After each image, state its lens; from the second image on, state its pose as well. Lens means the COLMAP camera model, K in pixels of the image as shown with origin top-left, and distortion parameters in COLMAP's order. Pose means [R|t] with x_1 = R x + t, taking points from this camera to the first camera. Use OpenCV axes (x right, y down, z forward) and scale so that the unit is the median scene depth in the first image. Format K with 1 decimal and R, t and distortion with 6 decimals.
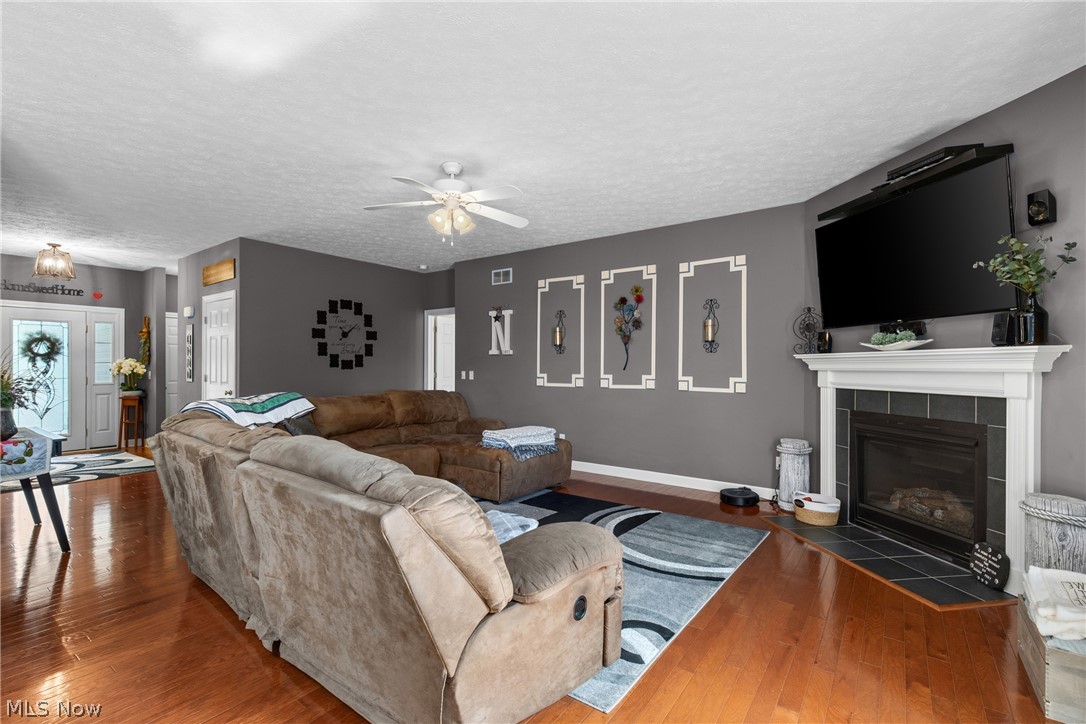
lens RADIAL K [[486.8, 0, 540.2], [0, 486.8, 366.7], [0, 0, 1]] dist [0.007508, -0.001995]
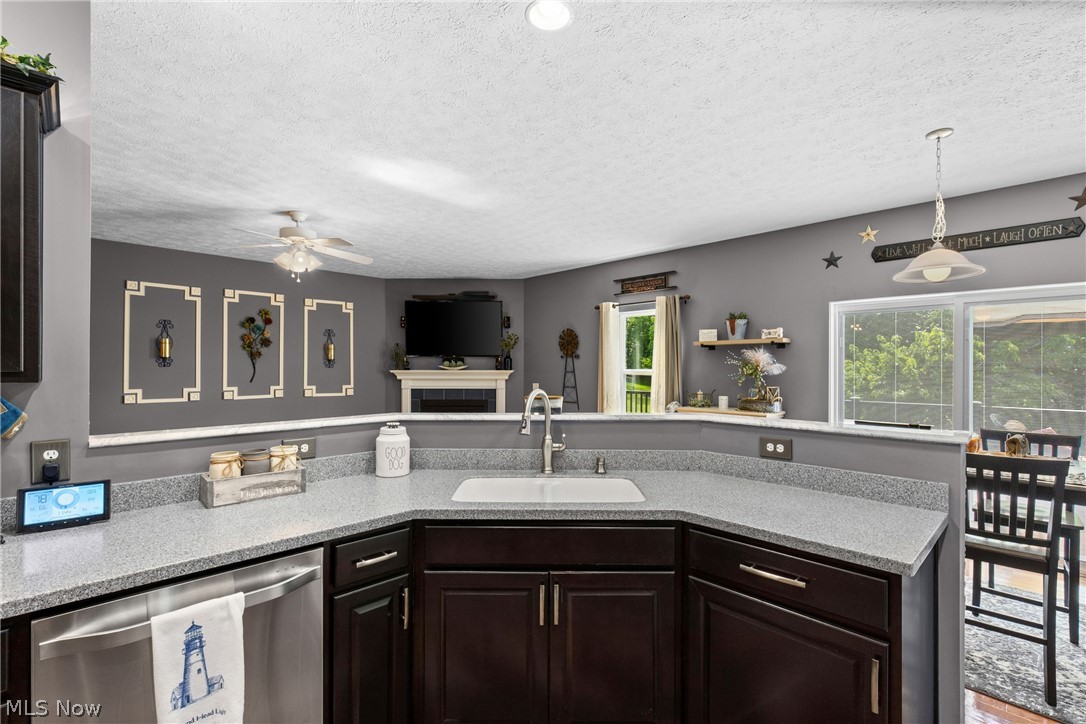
lens RADIAL K [[486.8, 0, 542.4], [0, 486.8, 367.5], [0, 0, 1]] dist [0.007508, -0.001995]
pose [[0.165046, -0.002296, 0.986283, -0.767596], [-0.000669, 0.999997, 0.002440, -0.028051], [-0.986286, -0.001062, 0.165044, 0.141502]]
